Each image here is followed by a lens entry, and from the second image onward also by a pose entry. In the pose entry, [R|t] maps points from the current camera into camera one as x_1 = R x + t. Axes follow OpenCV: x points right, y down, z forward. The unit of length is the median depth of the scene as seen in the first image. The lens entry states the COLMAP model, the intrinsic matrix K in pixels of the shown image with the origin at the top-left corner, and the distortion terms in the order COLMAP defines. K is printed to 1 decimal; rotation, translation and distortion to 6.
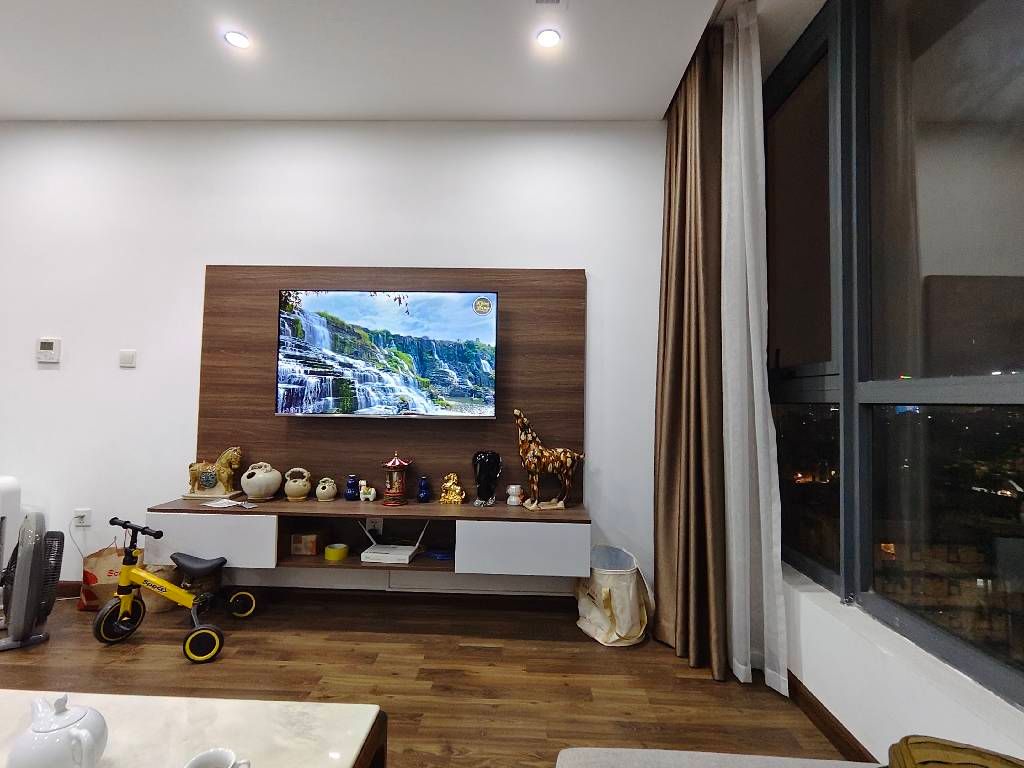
lens RADIAL K [[485.0, 0, 507.2], [0, 485.0, 380.2], [0, 0, 1]] dist [0.005466, 0.000891]
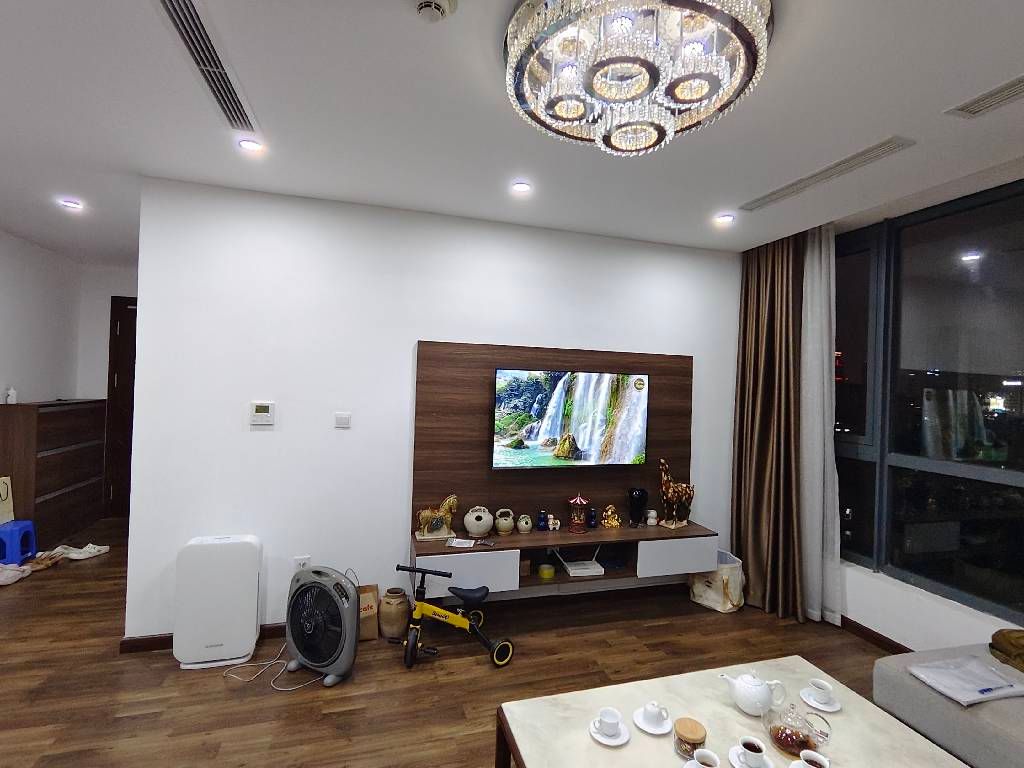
lens RADIAL K [[485.0, 0, 508.3], [0, 485.0, 384.1], [0, 0, 1]] dist [0.005466, 0.000891]
pose [[0.948869, 0.012351, 0.315429, -0.837811], [-0.027696, 0.998638, 0.044215, -0.203824], [-0.314453, -0.050690, 0.947919, -0.189395]]
